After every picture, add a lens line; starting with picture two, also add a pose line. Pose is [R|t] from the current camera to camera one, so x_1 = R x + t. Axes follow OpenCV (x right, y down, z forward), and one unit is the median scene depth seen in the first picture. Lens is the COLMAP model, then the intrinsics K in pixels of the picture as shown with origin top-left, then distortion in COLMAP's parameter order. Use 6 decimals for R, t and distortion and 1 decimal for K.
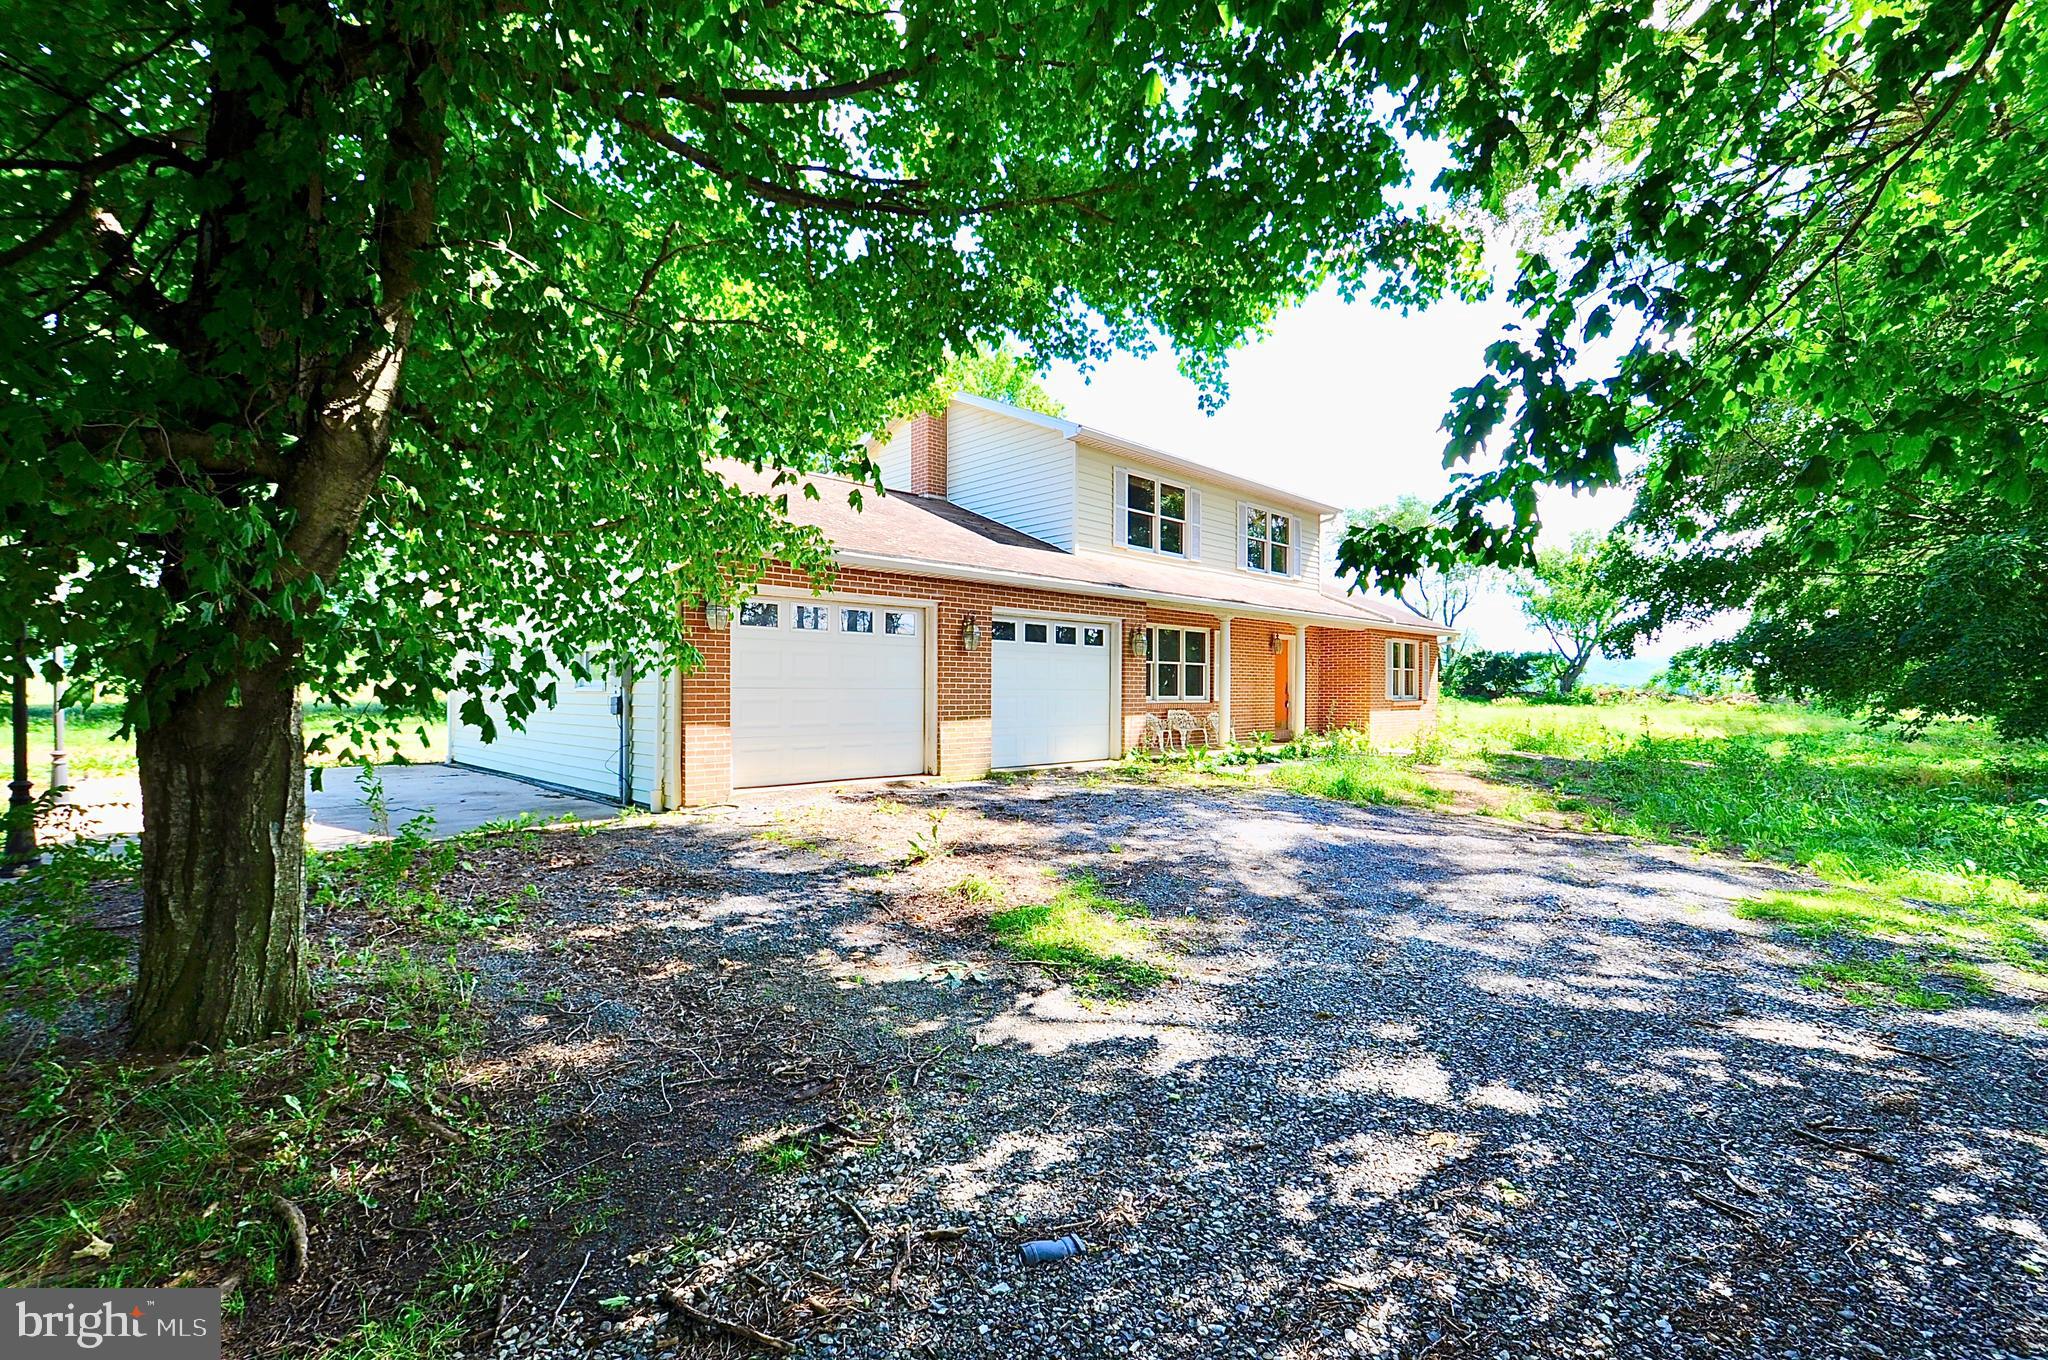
lens RADIAL K [[889.3, 0, 1020.7], [0, 889.3, 691.7], [0, 0, 1]] dist [-0.109305, -0.000020]
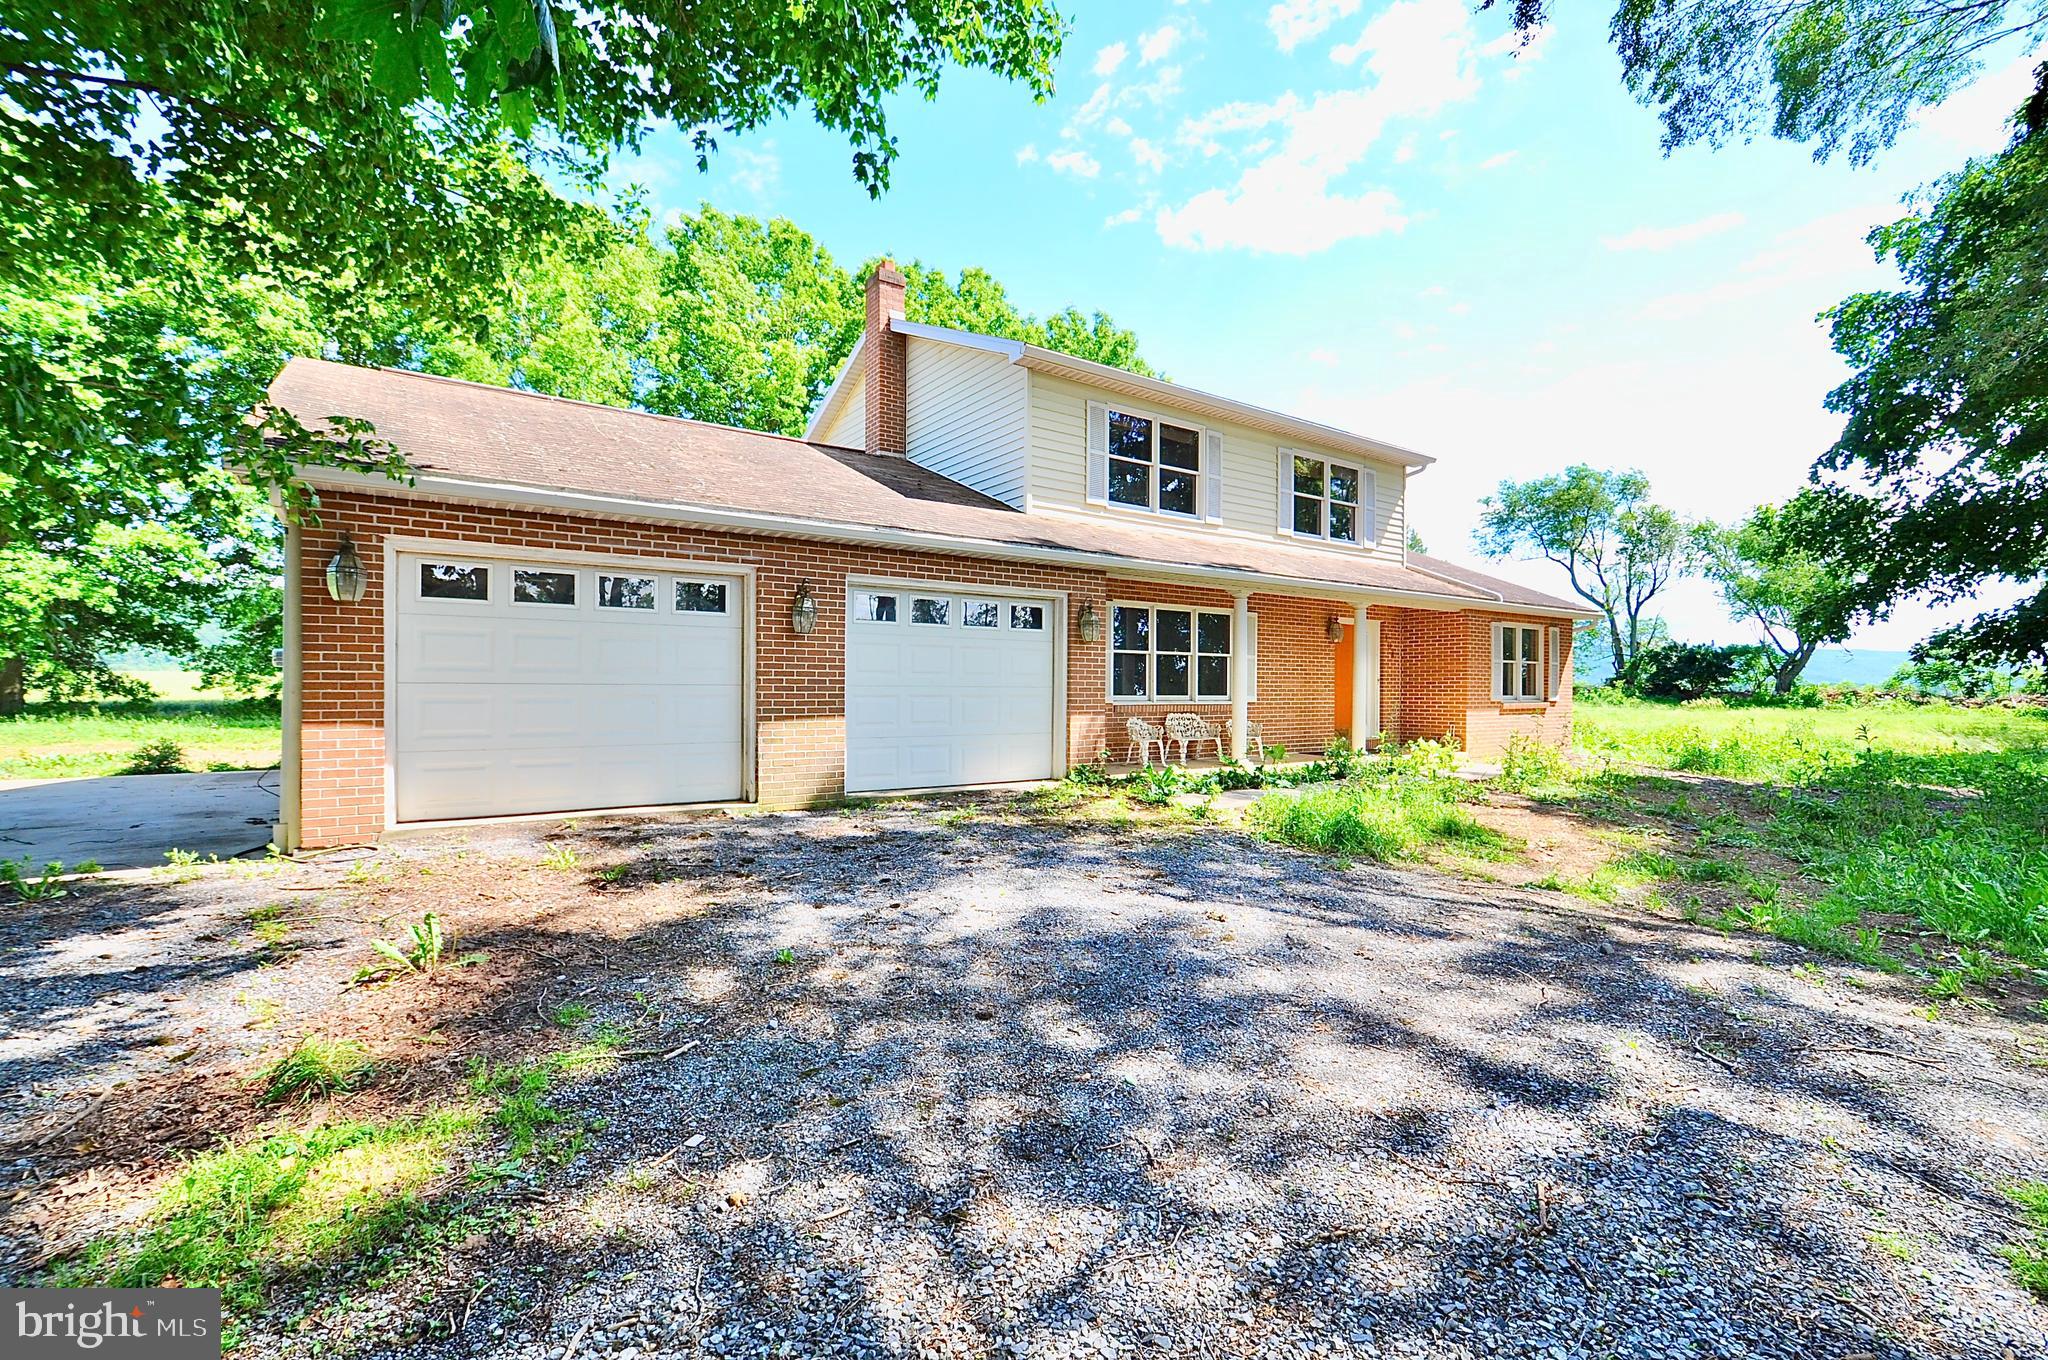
lens RADIAL K [[936.9, 0, 1024.0], [0, 936.9, 680.0], [0, 0, 1]] dist [-0.062033, -0.000337]
pose [[0.990769, -0.000742, -0.135558, 0.144489], [-0.000942, 0.999923, -0.012363, 0.001257], [0.135557, 0.012376, 0.990692, 0.163325]]
